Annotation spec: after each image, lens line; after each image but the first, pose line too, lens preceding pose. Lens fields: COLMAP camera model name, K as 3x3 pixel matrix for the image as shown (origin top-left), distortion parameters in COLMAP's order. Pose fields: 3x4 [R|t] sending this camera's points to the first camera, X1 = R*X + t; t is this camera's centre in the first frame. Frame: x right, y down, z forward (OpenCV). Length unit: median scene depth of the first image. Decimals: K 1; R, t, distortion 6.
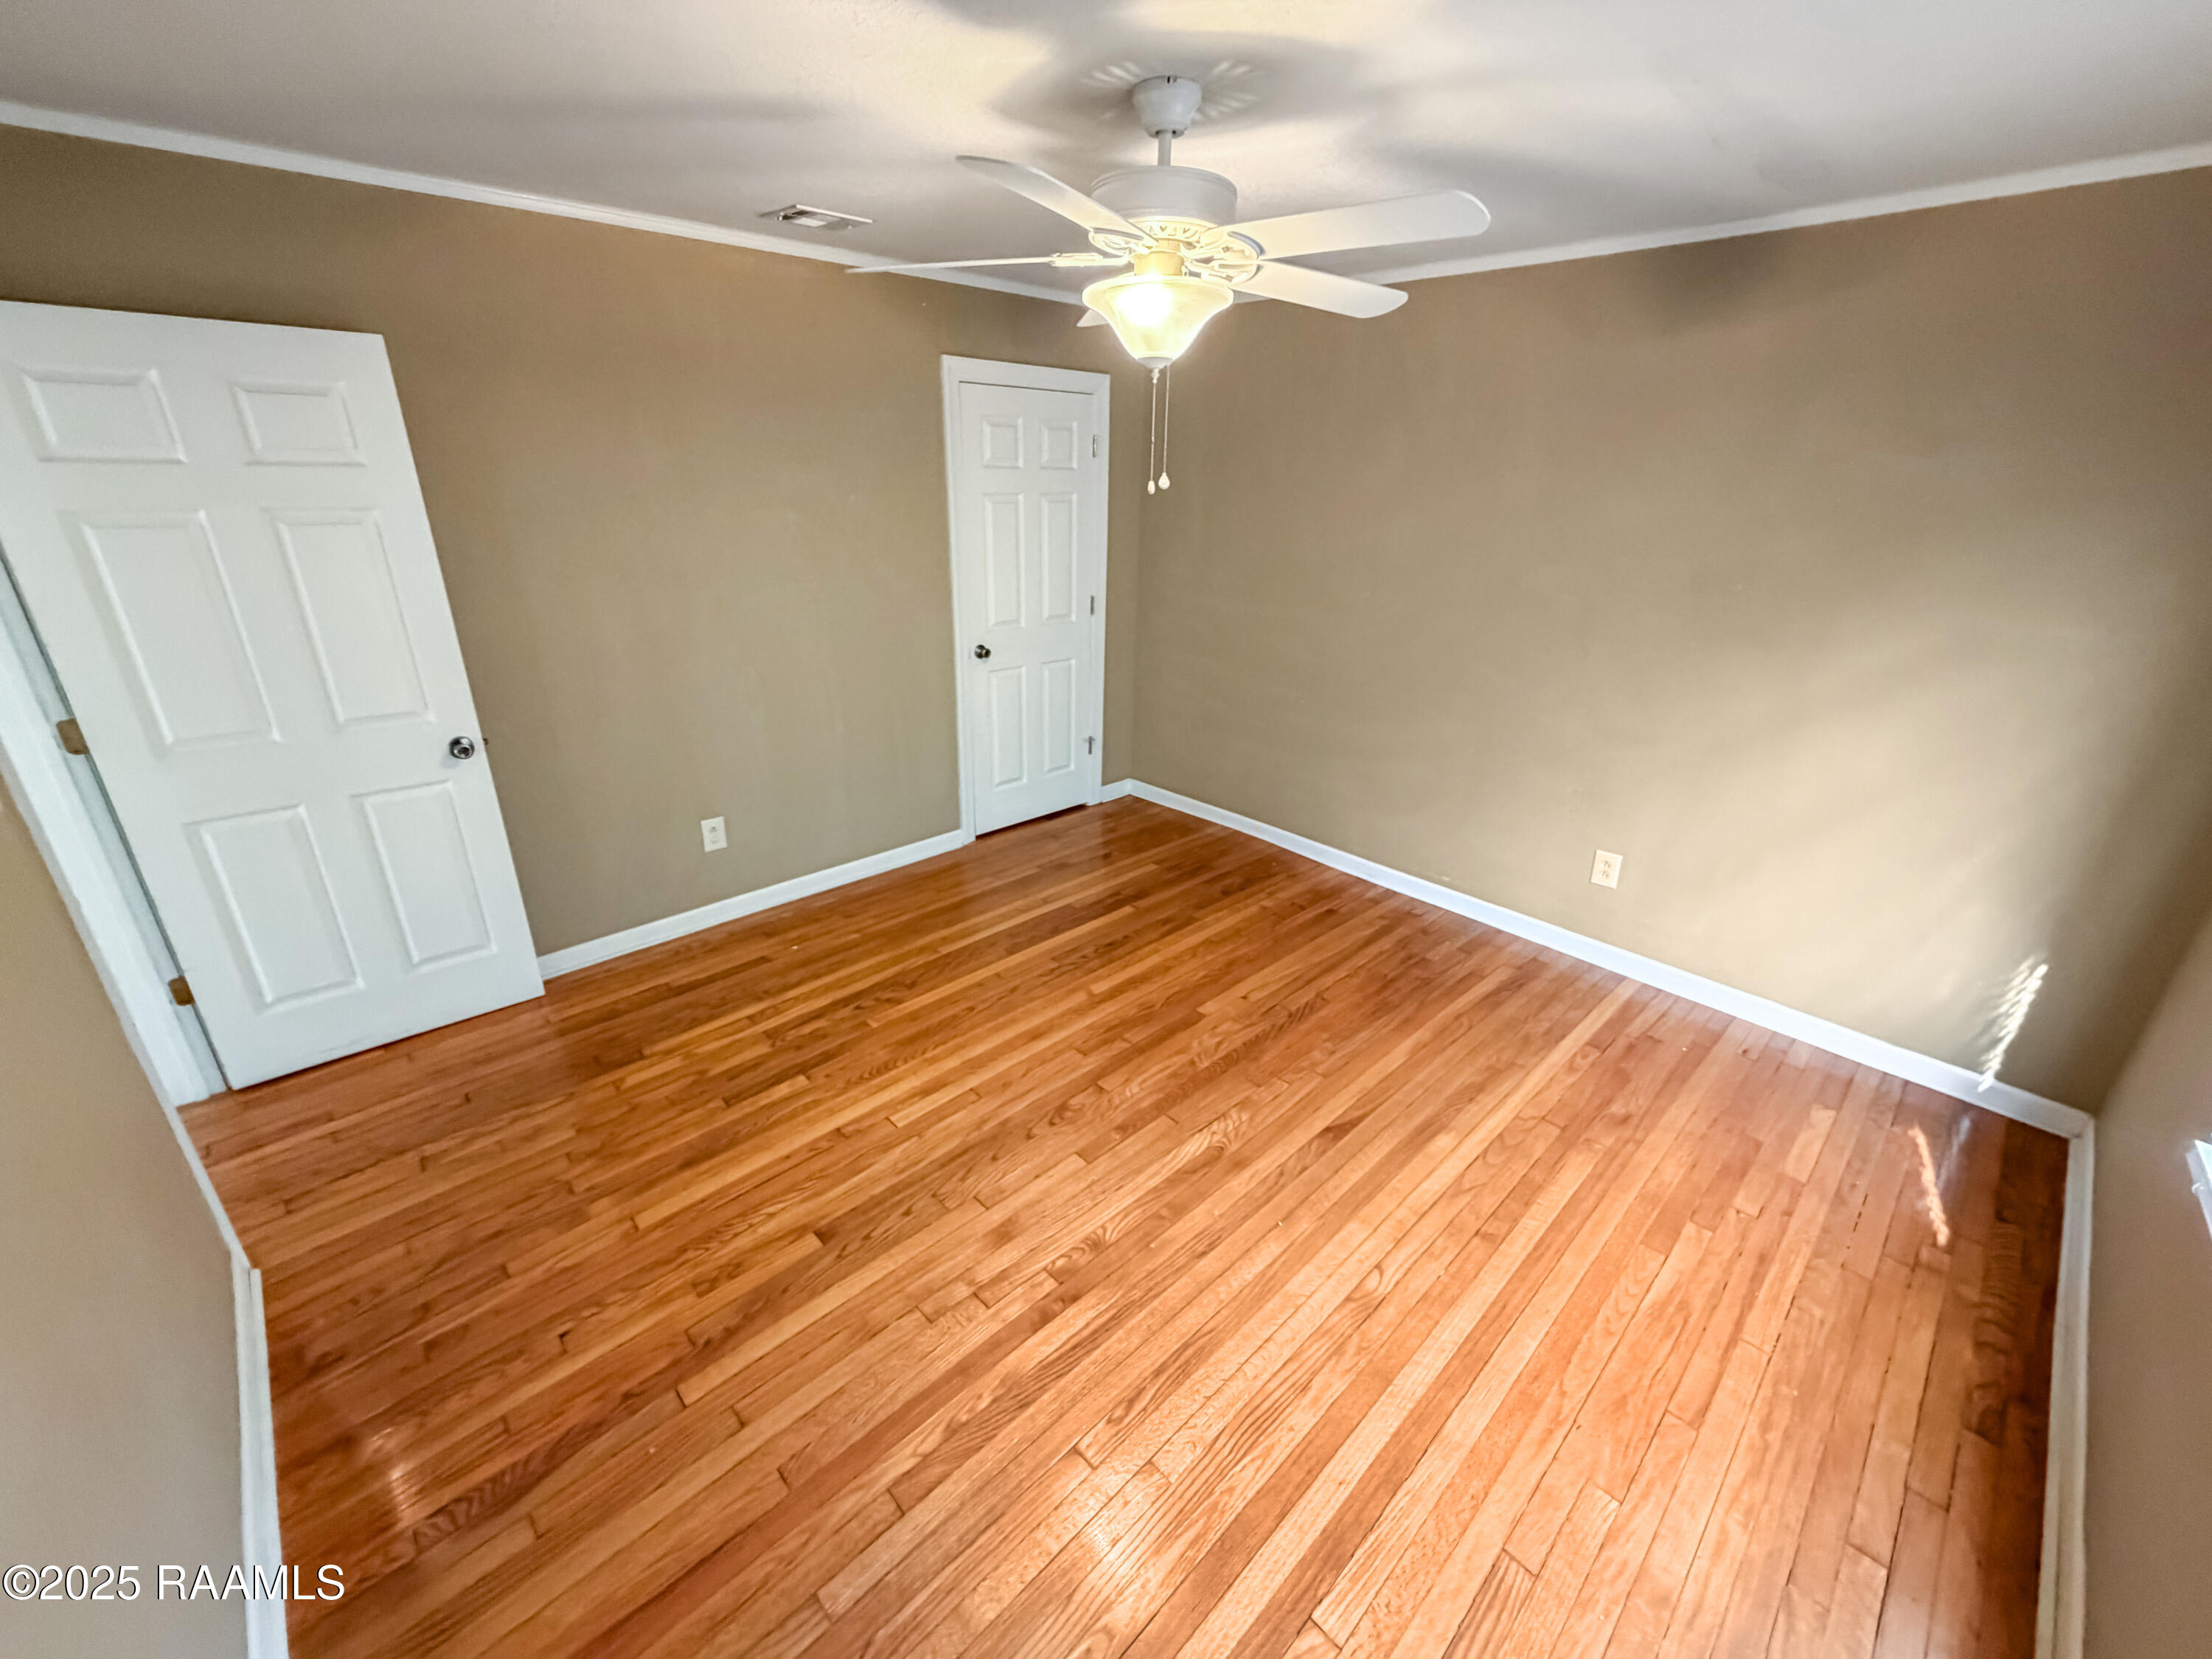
lens RADIAL K [[885.8, 0, 1098.5], [0, 885.8, 825.5], [0, 0, 1]] dist [0.000375, 0.000383]
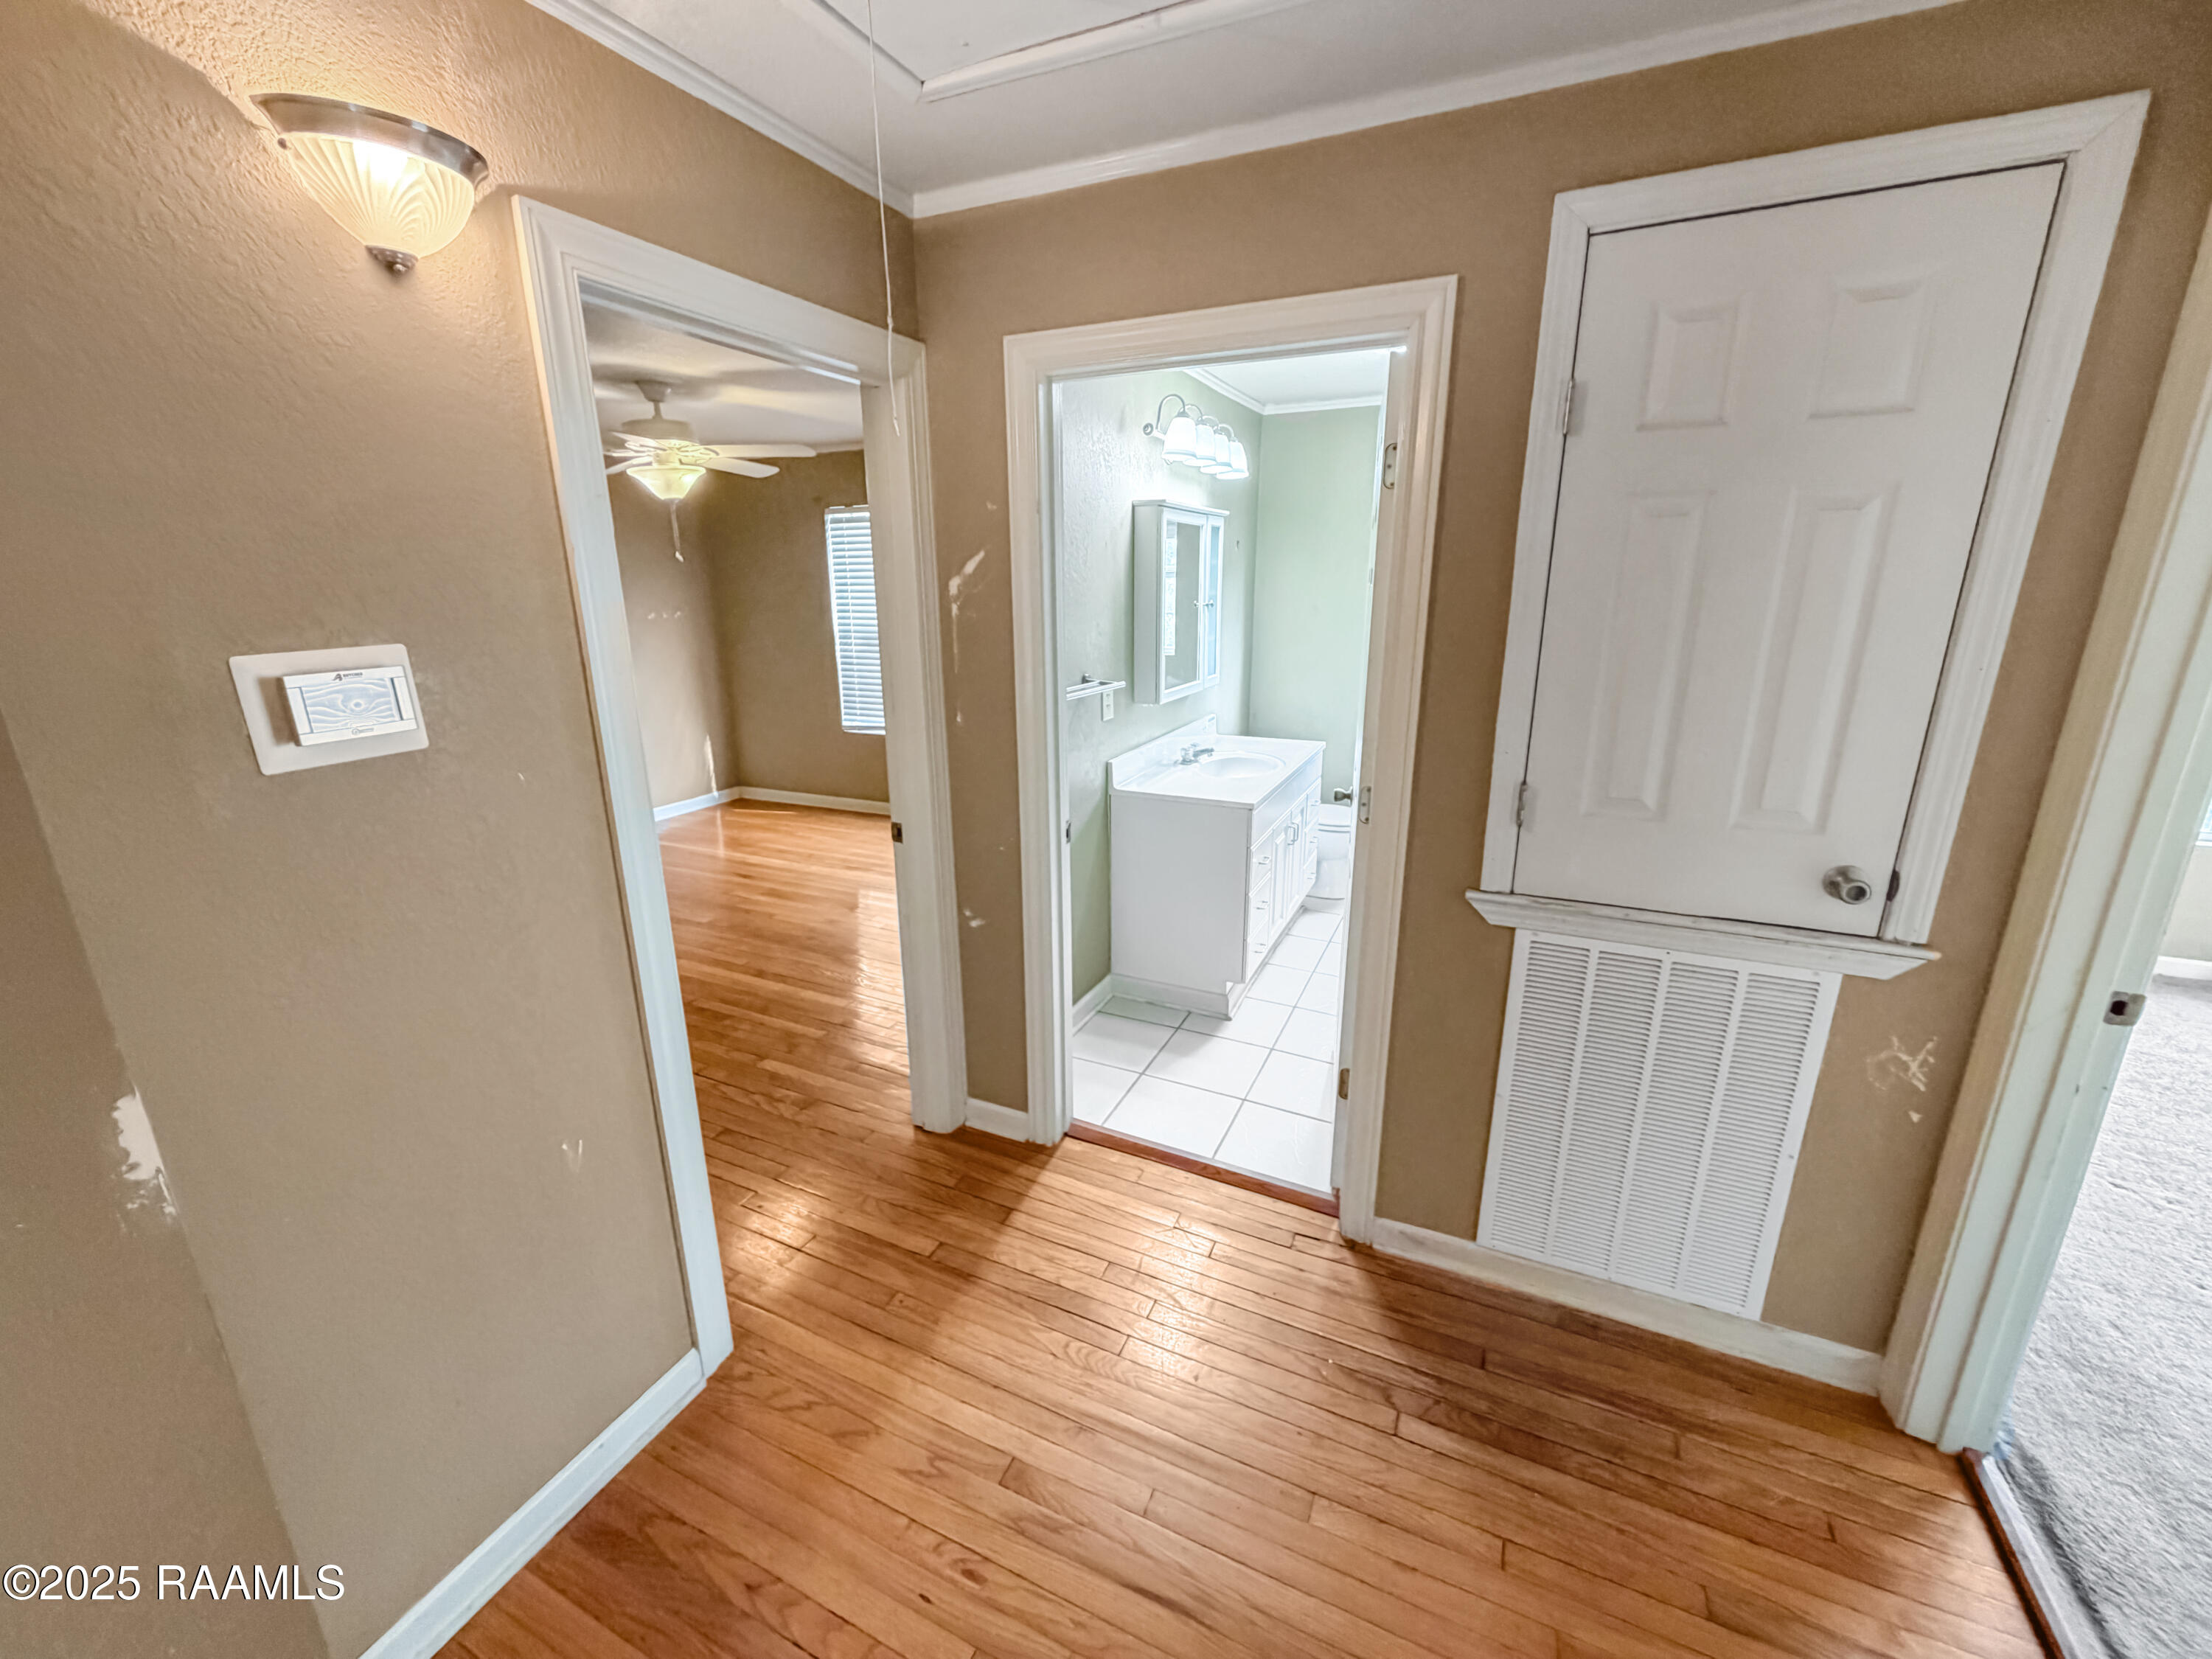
lens RADIAL K [[882.0, 0, 1094.2], [0, 882.0, 826.6], [0, 0, 1]] dist [0.000941, -0.000229]
pose [[-0.365809, -0.260806, 0.893400, -1.494486], [0.352492, 0.849595, 0.392348, -0.212613], [-0.861355, 0.458441, -0.218857, 0.606058]]
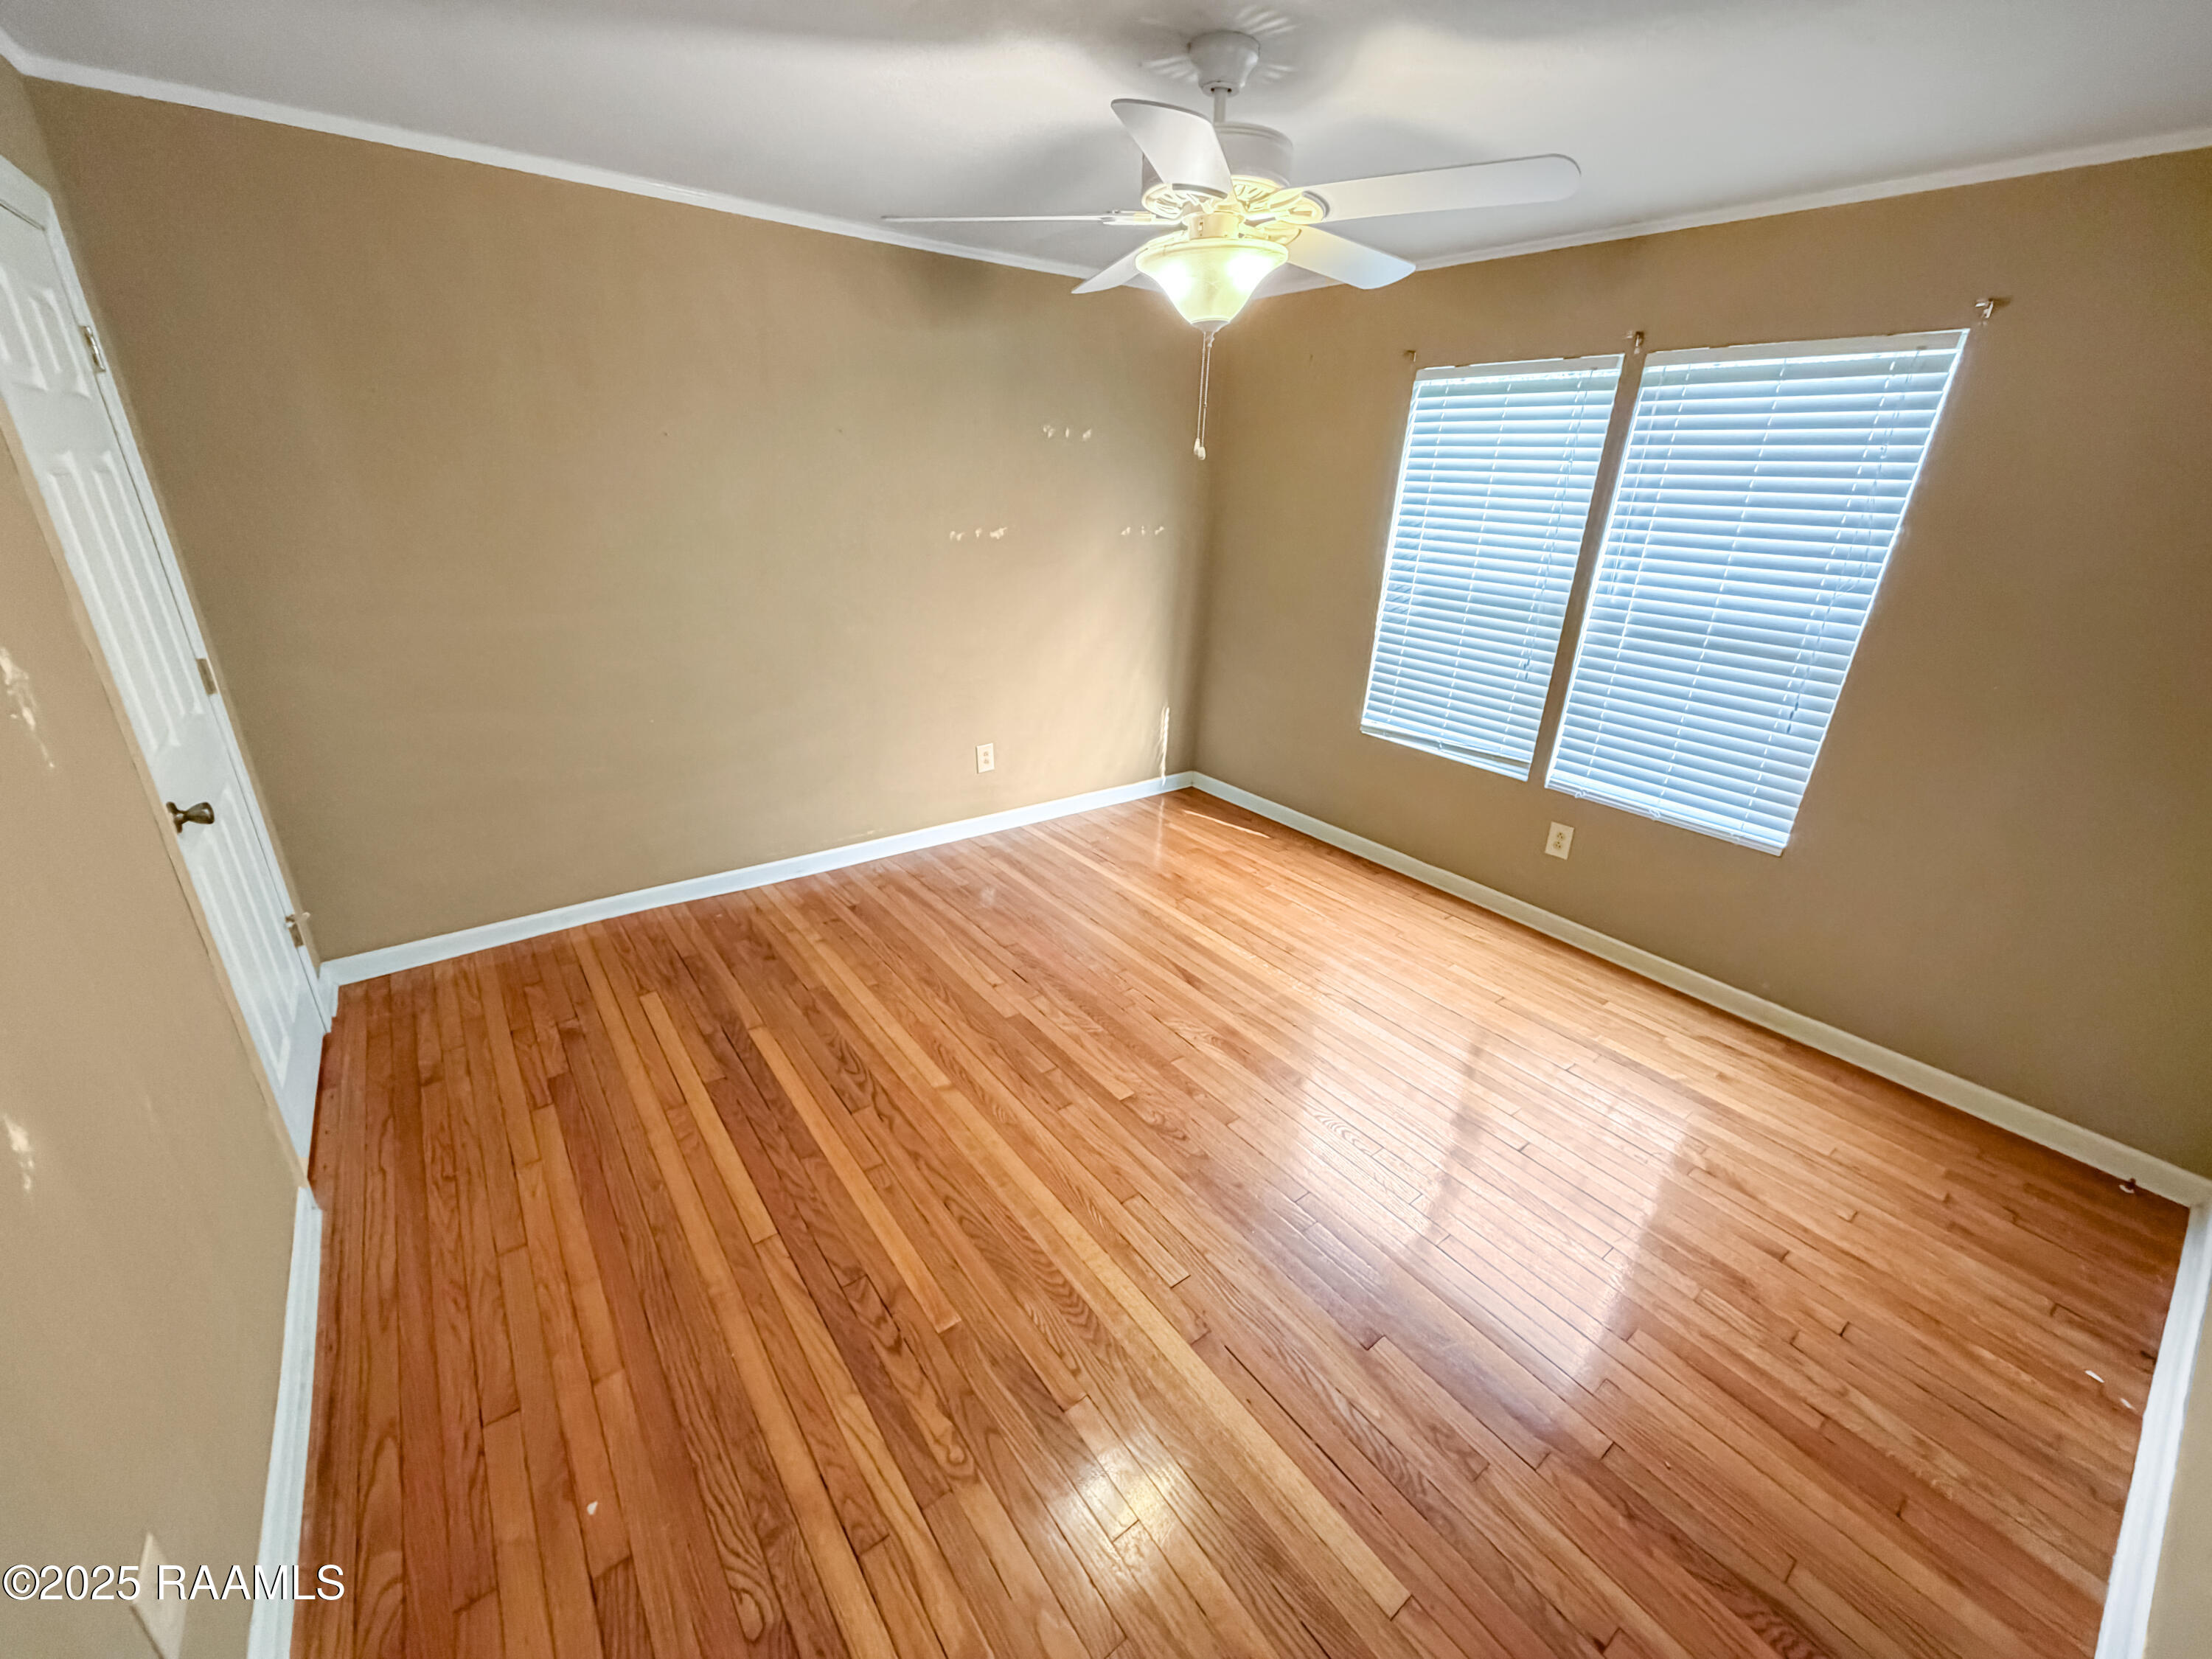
lens RADIAL K [[882.0, 0, 1094.2], [0, 882.0, 826.6], [0, 0, 1]] dist [0.000941, -0.000229]
pose [[0.112417, -0.384216, 0.916373, -0.680922], [0.343537, 0.880378, 0.326980, -0.252323], [-0.932386, 0.278050, 0.230962, 0.667417]]
